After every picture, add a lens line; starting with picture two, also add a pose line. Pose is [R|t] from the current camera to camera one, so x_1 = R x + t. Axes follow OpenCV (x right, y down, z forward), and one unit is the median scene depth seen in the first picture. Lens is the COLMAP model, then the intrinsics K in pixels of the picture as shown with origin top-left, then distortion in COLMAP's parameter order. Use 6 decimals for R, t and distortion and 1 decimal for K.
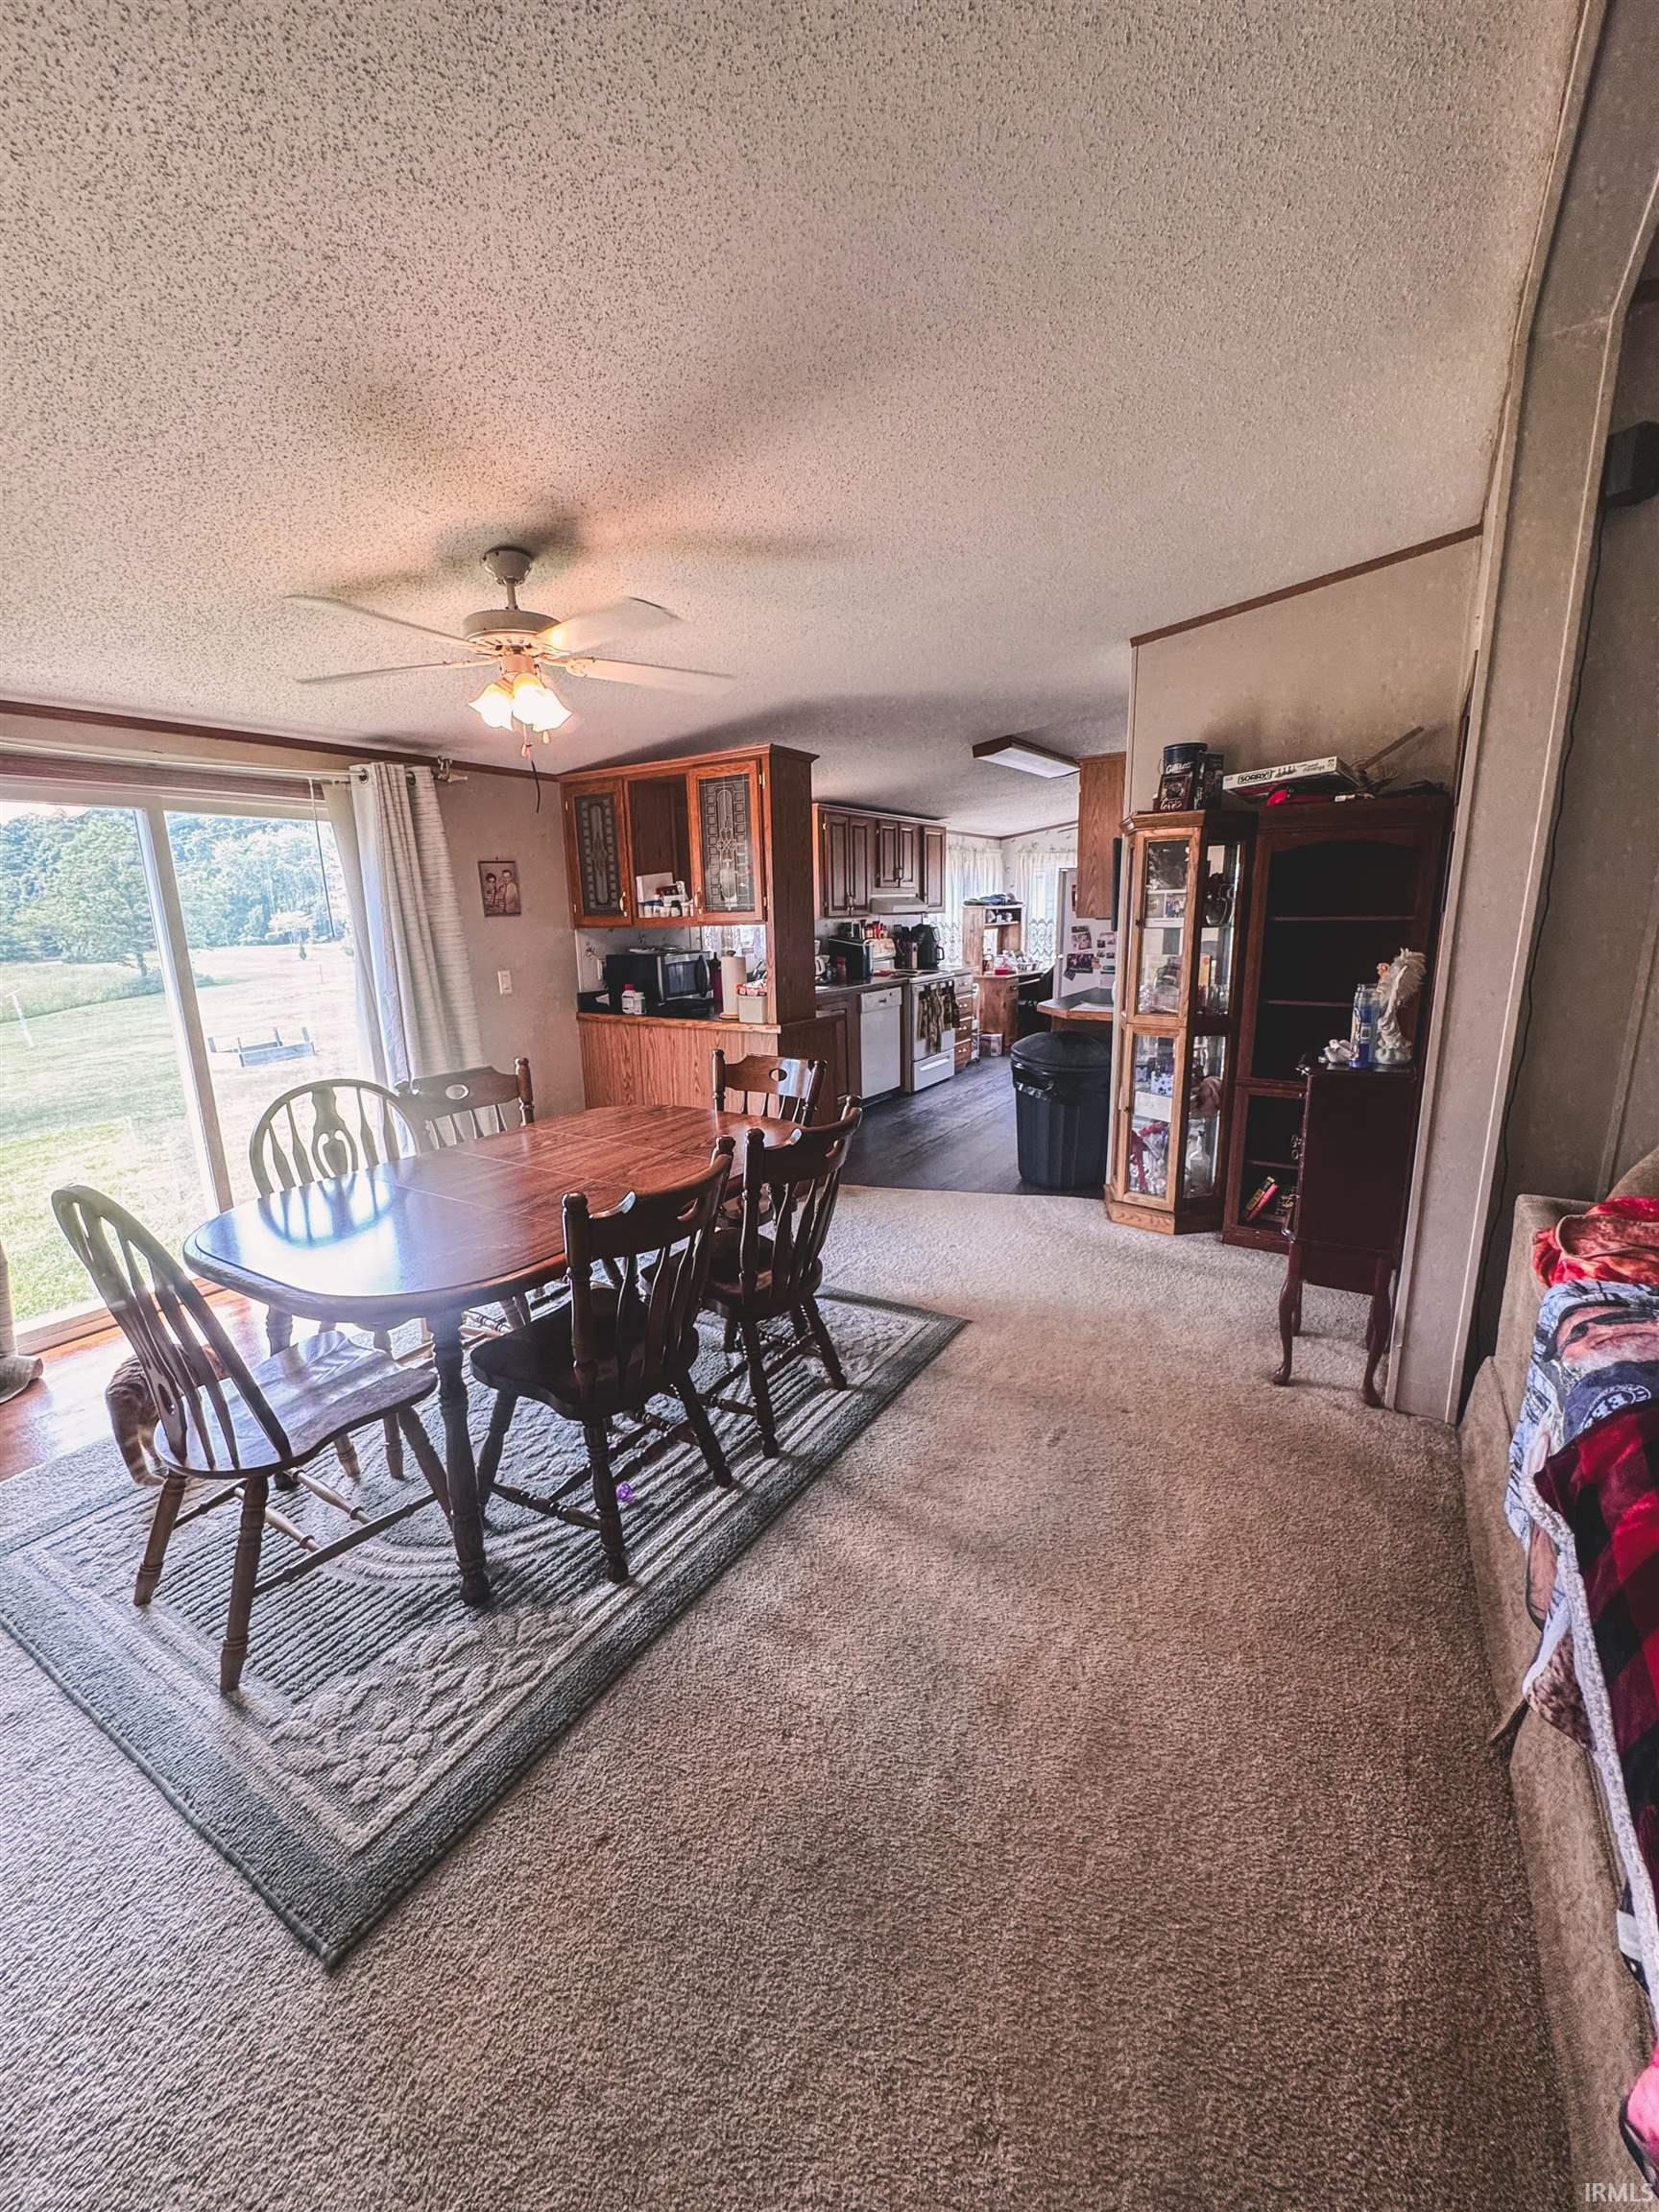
lens RADIAL K [[891.5, 0, 830.5], [0, 891.5, 1105.4], [0, 0, 1]] dist [0.000504, 0.000002]
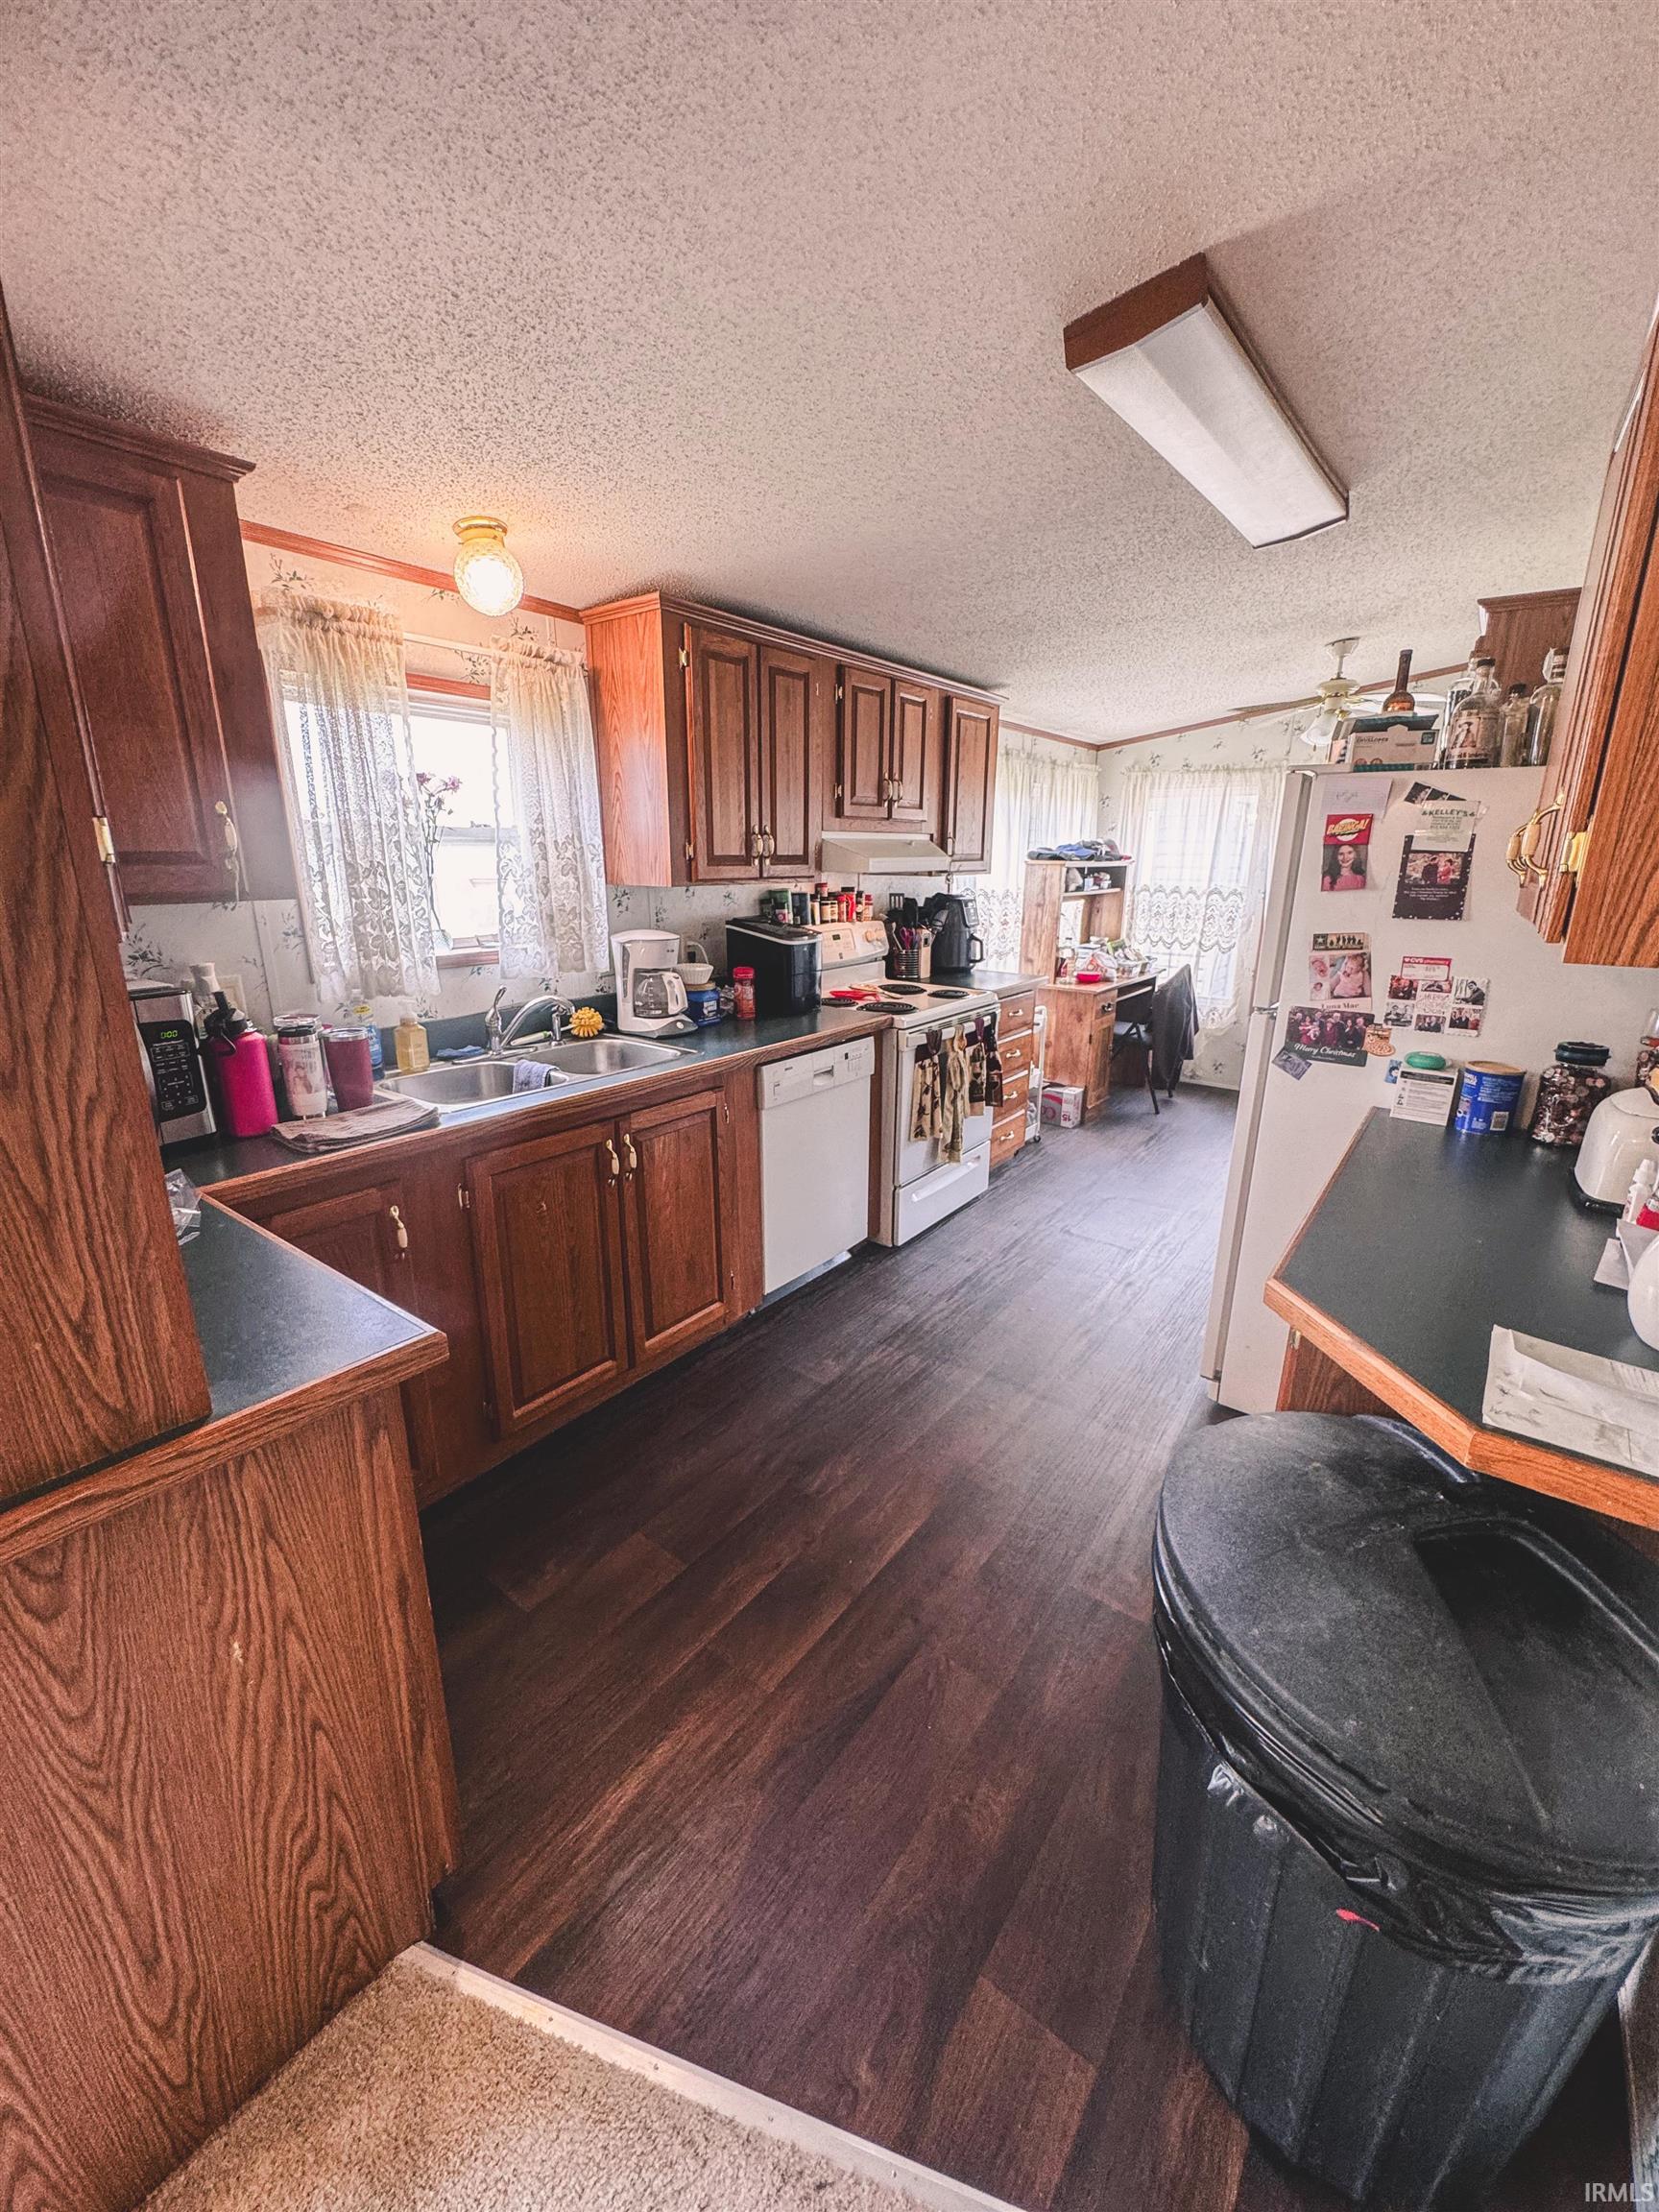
lens RADIAL K [[891.5, 0, 831.4], [0, 891.5, 1104.6], [0, 0, 1]] dist [0.000504, 0.000002]
pose [[0.996815, 0.046657, -0.064675, 0.080612], [-0.042873, 0.997354, 0.058710, -0.112672], [0.067244, -0.055750, 0.996178, 0.487329]]
